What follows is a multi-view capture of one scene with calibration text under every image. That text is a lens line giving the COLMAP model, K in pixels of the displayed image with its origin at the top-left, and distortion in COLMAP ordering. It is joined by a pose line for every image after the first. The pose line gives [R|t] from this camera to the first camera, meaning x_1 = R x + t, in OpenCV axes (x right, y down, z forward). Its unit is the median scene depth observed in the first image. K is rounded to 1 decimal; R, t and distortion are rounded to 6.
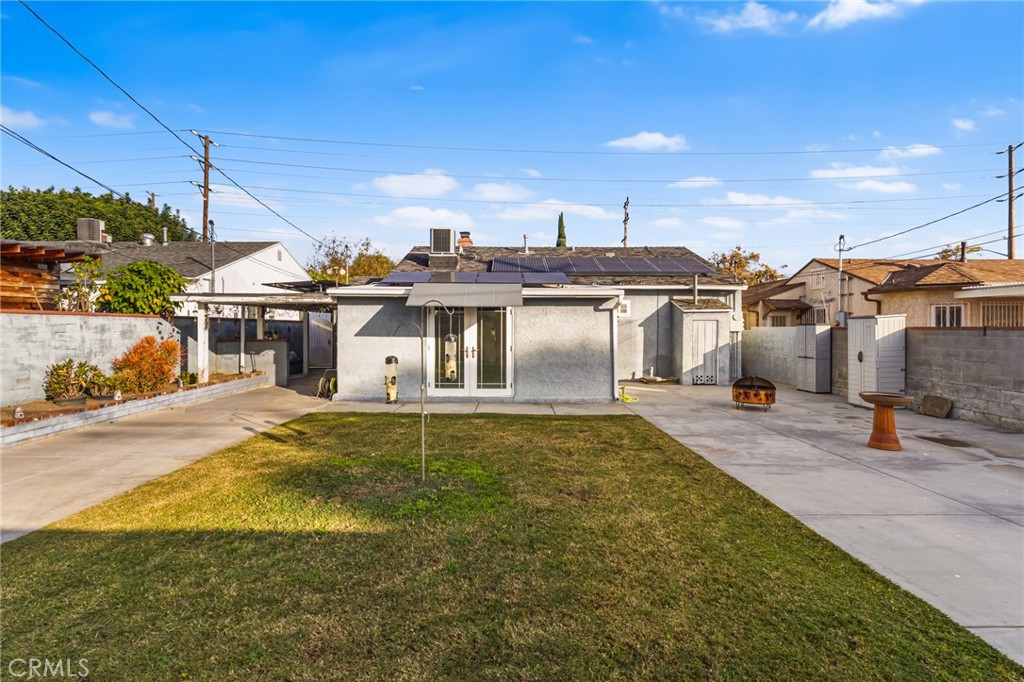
lens RADIAL K [[482.5, 0, 512.0], [0, 482.5, 341.0], [0, 0, 1]] dist [0.000377, -0.000010]
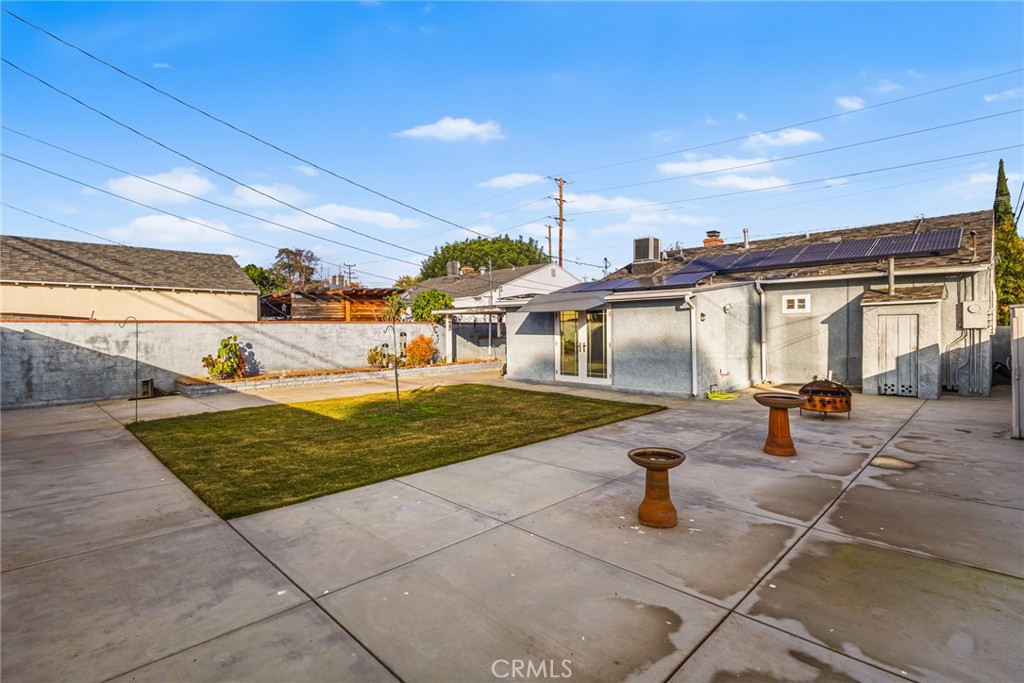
lens RADIAL K [[494.7, 0, 516.4], [0, 494.7, 335.7], [0, 0, 1]] dist [0.000448, 0.000164]
pose [[0.711892, 0.001040, -0.702288, 0.685069], [-0.008766, 0.999934, -0.007405, 0.004264], [0.702234, 0.011428, 0.711854, -0.023941]]
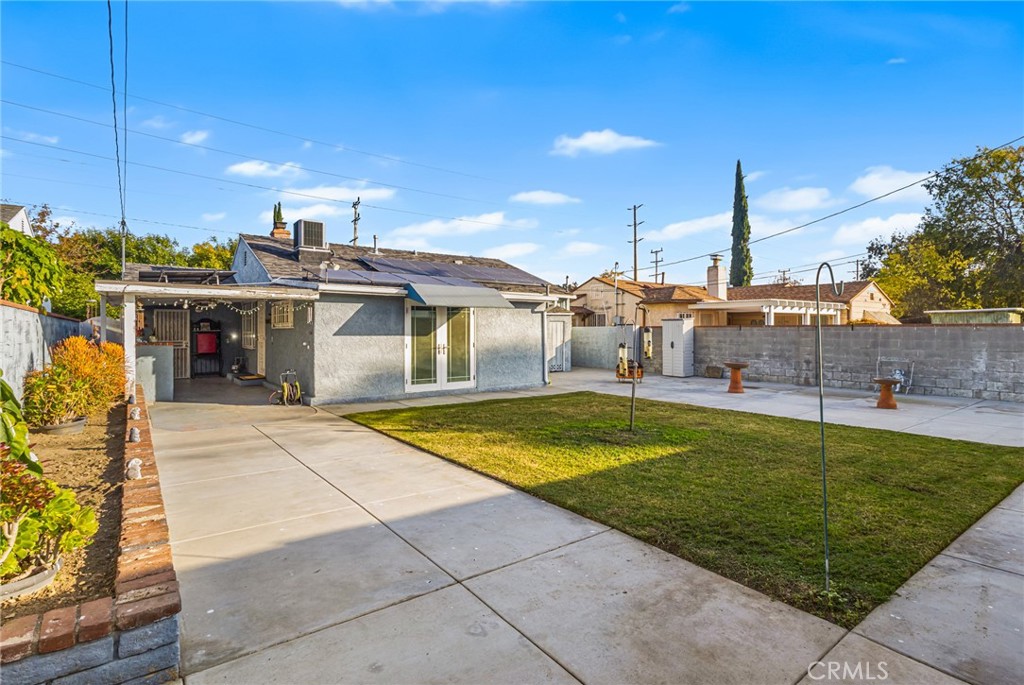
lens RADIAL K [[494.7, 0, 516.4], [0, 494.7, 336.7], [0, 0, 1]] dist [0.000448, 0.000164]
pose [[0.804064, -0.012506, 0.594411, -0.609671], [0.021435, 0.999739, -0.007961, 0.007895], [-0.594156, 0.019143, 0.804122, 0.007967]]
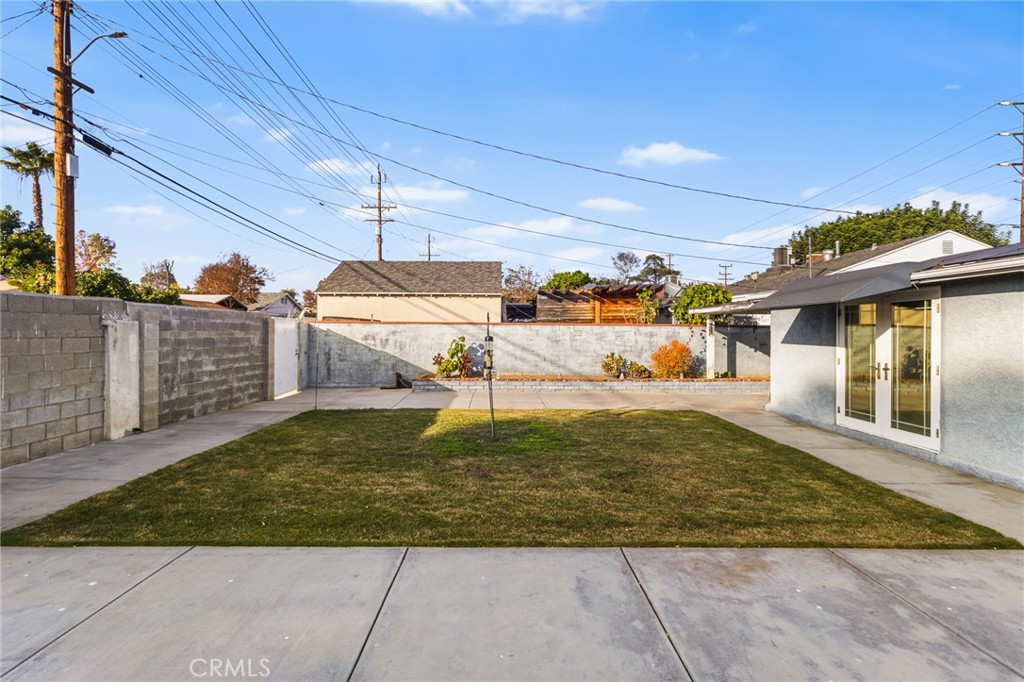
lens RADIAL K [[484.4, 0, 507.3], [0, 484.4, 326.9], [0, 0, 1]] dist [0.002446, 0.000587]
pose [[0.008350, -0.013243, -0.999877, 0.586149], [-0.035105, 0.999292, -0.013529, -0.010702], [0.999349, 0.035213, 0.007880, 0.468708]]
